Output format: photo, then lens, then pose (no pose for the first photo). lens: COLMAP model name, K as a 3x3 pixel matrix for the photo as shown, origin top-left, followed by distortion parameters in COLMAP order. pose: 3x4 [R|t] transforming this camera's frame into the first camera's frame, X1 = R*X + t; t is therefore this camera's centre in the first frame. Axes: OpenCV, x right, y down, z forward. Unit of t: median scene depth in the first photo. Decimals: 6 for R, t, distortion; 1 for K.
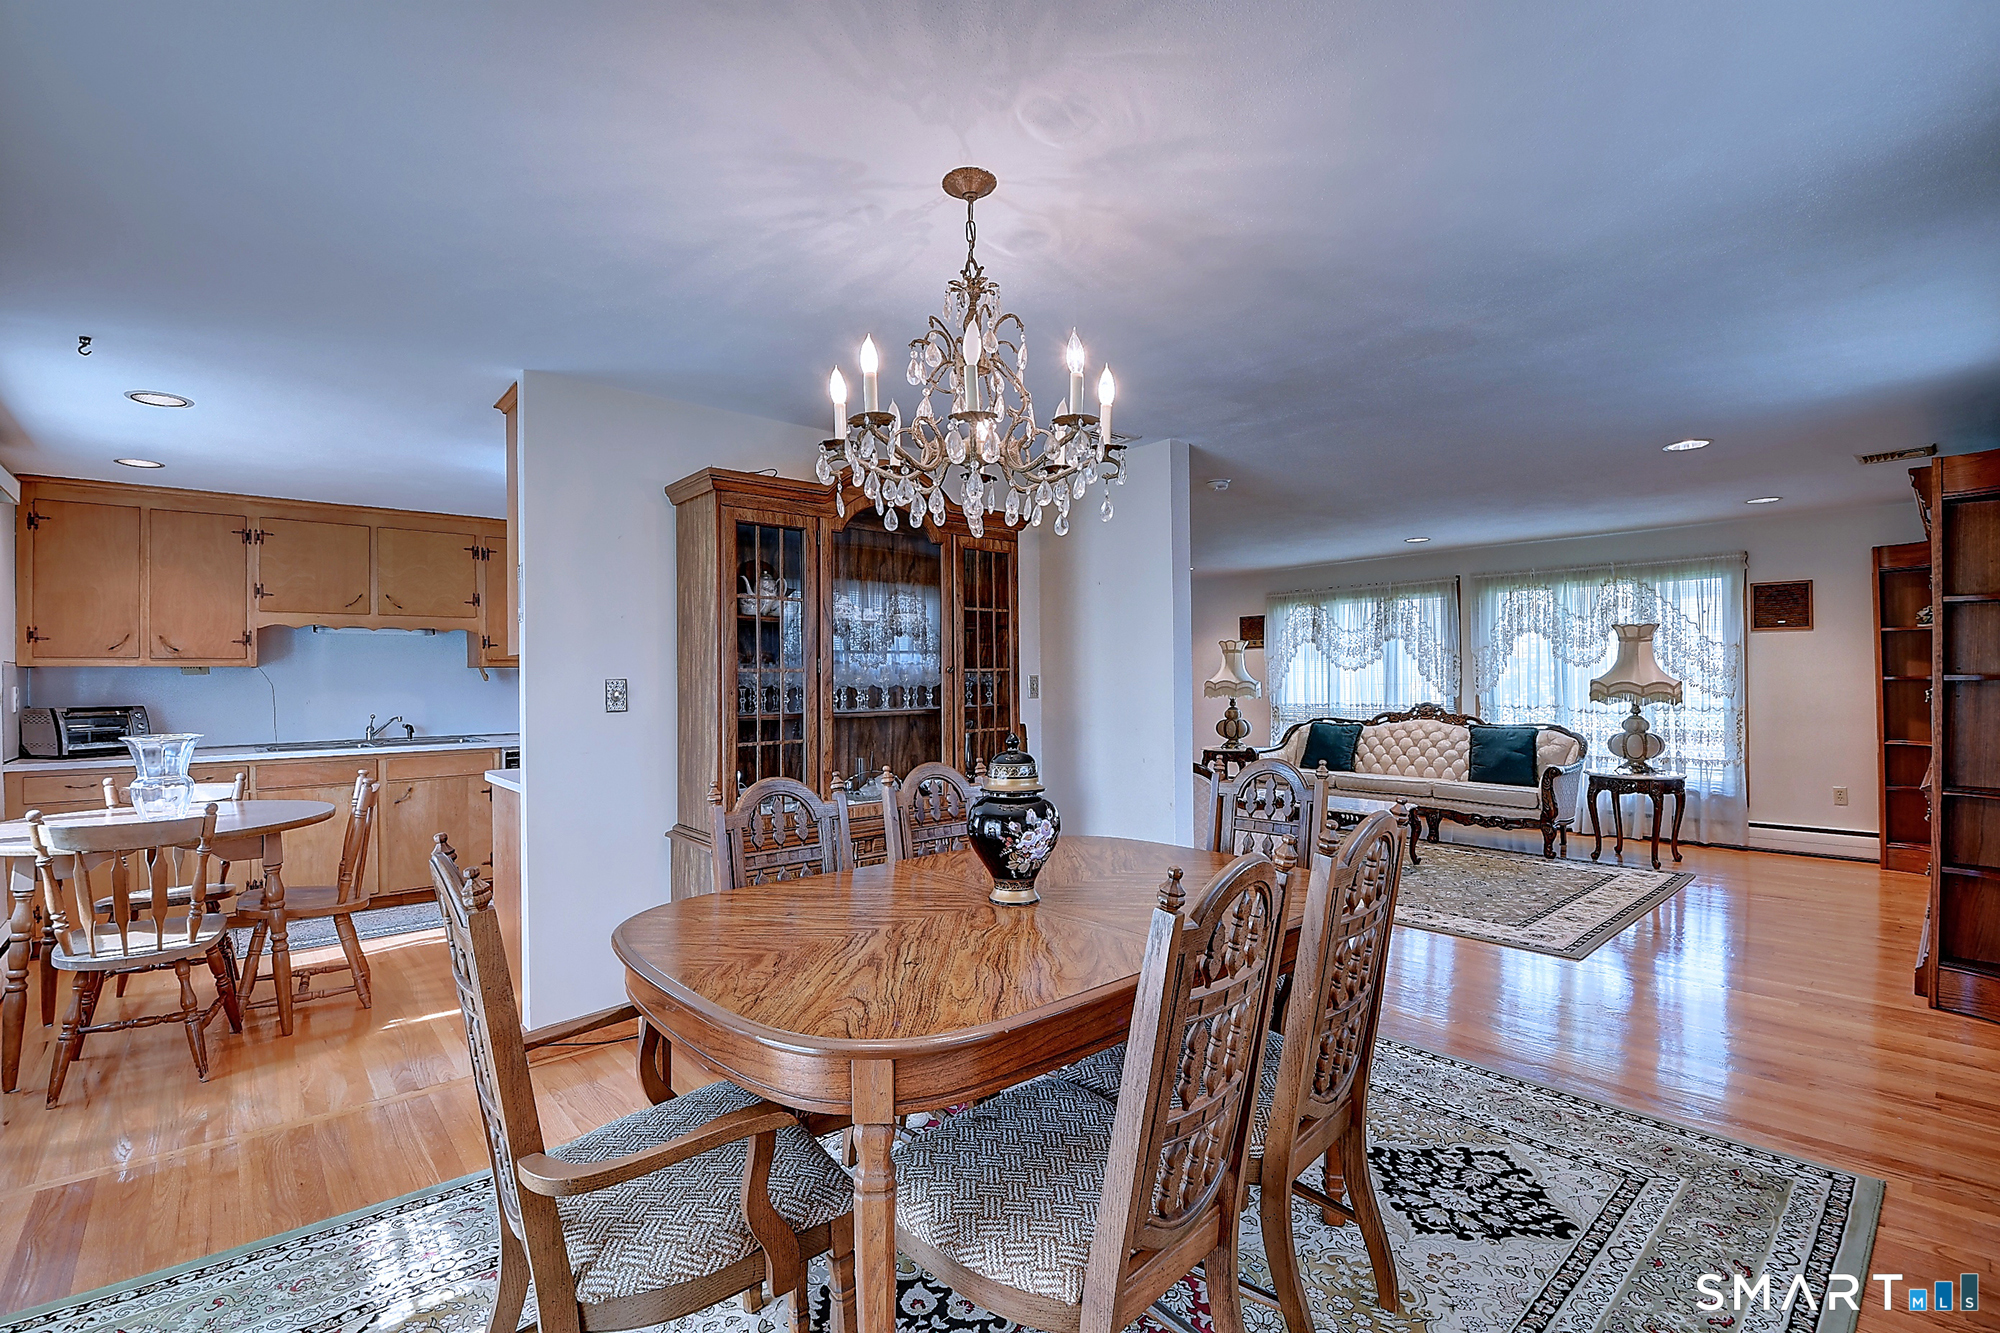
lens RADIAL K [[883.7, 0, 985.6], [0, 883.7, 672.7], [0, 0, 1]] dist [-0.016492, -0.004084]
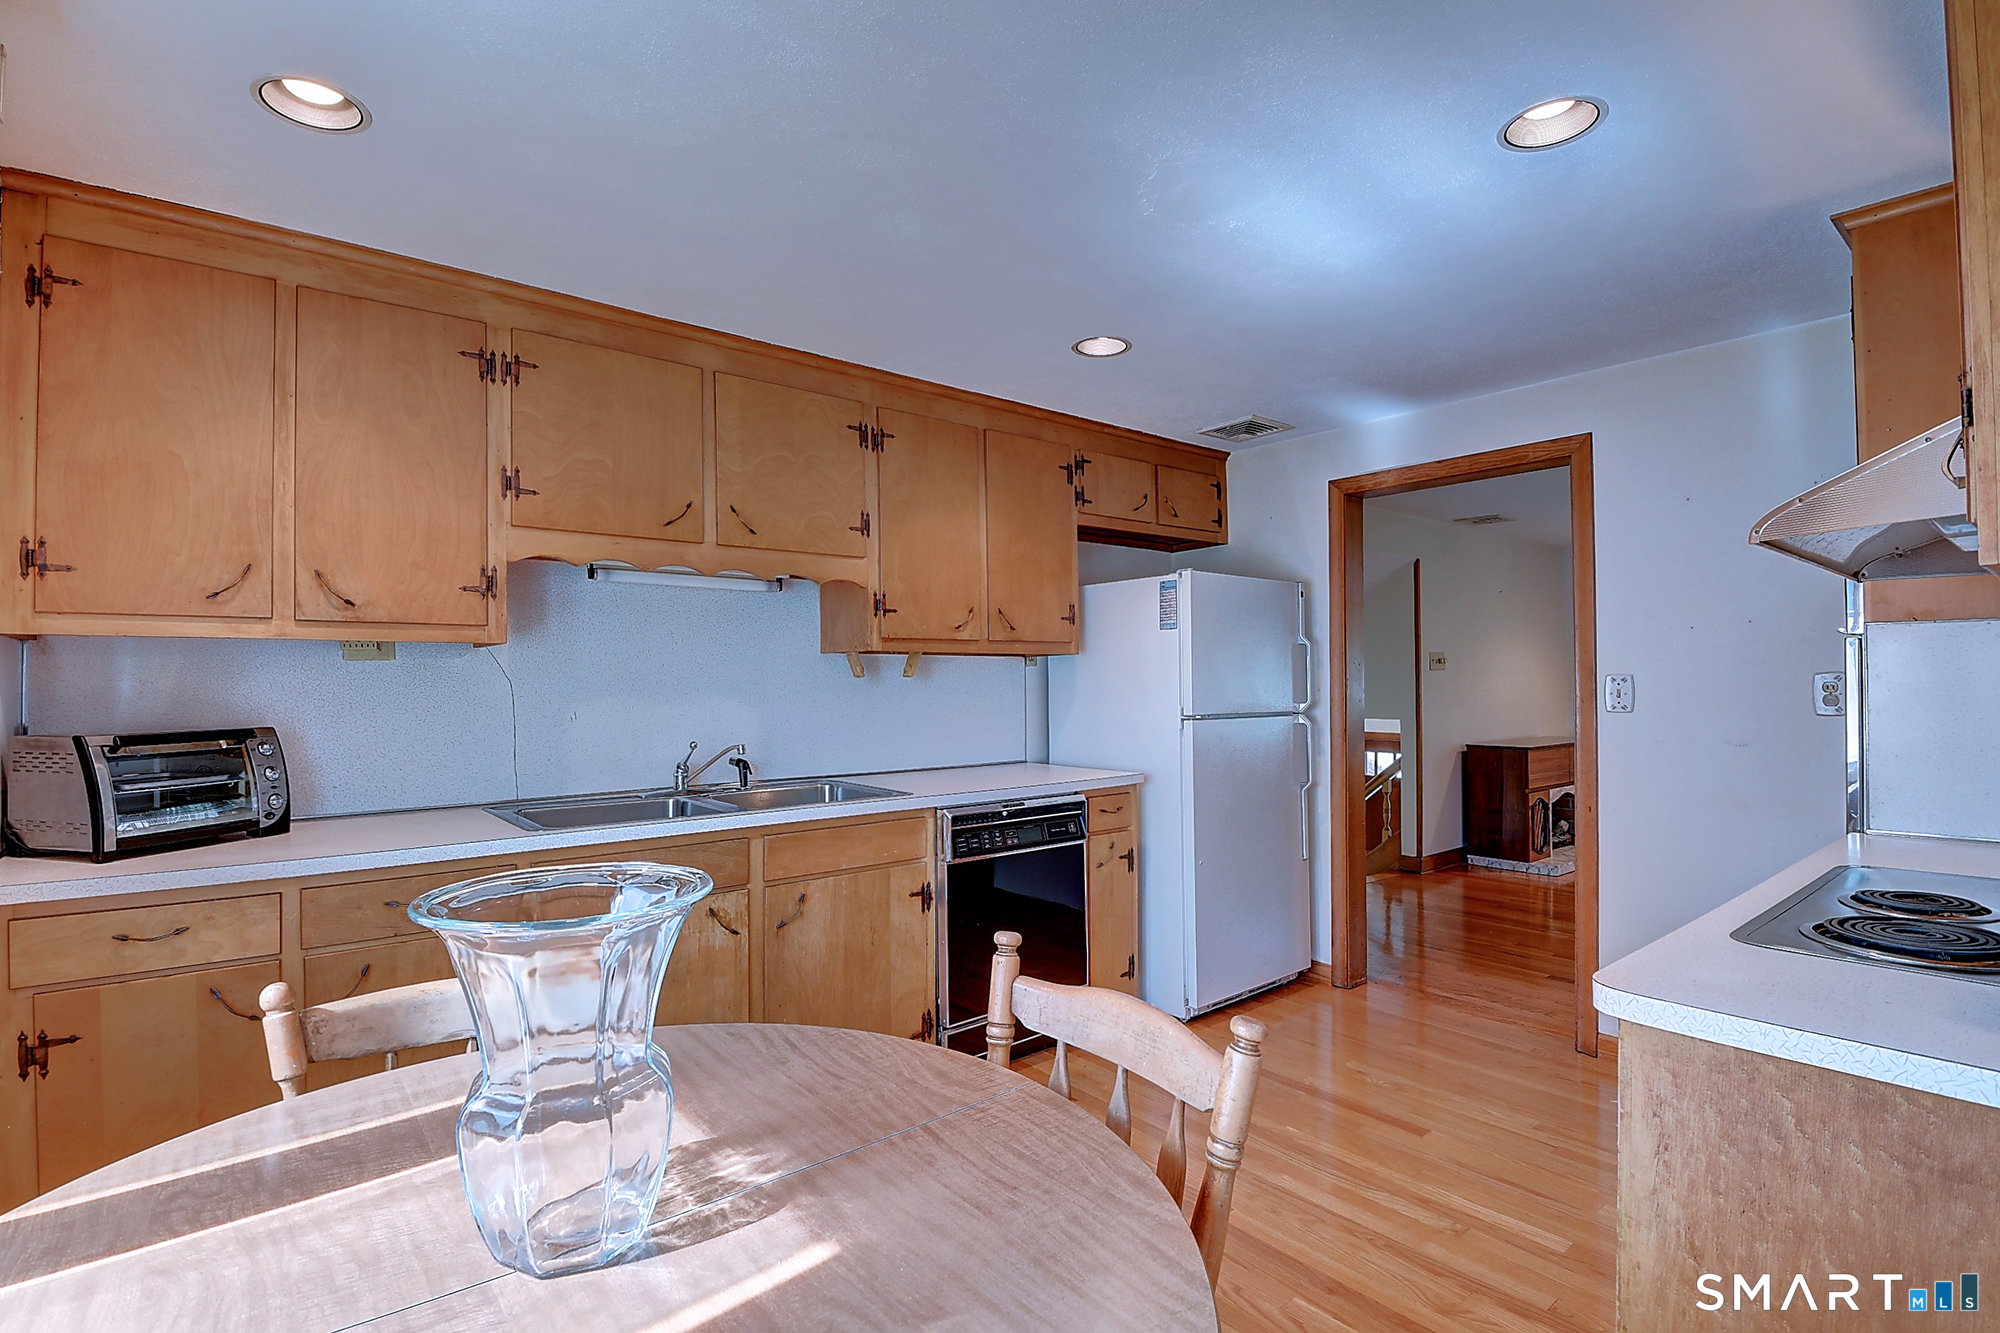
lens RADIAL K [[948.3, 0, 1005.0], [0, 948.3, 674.2], [0, 0, 1]] dist [-0.004540, -0.009236]
pose [[0.999484, 0.006155, -0.031515, -0.549722], [-0.006127, 0.999981, 0.000965, 0.007756], [0.031521, -0.000771, 0.999503, 0.497062]]
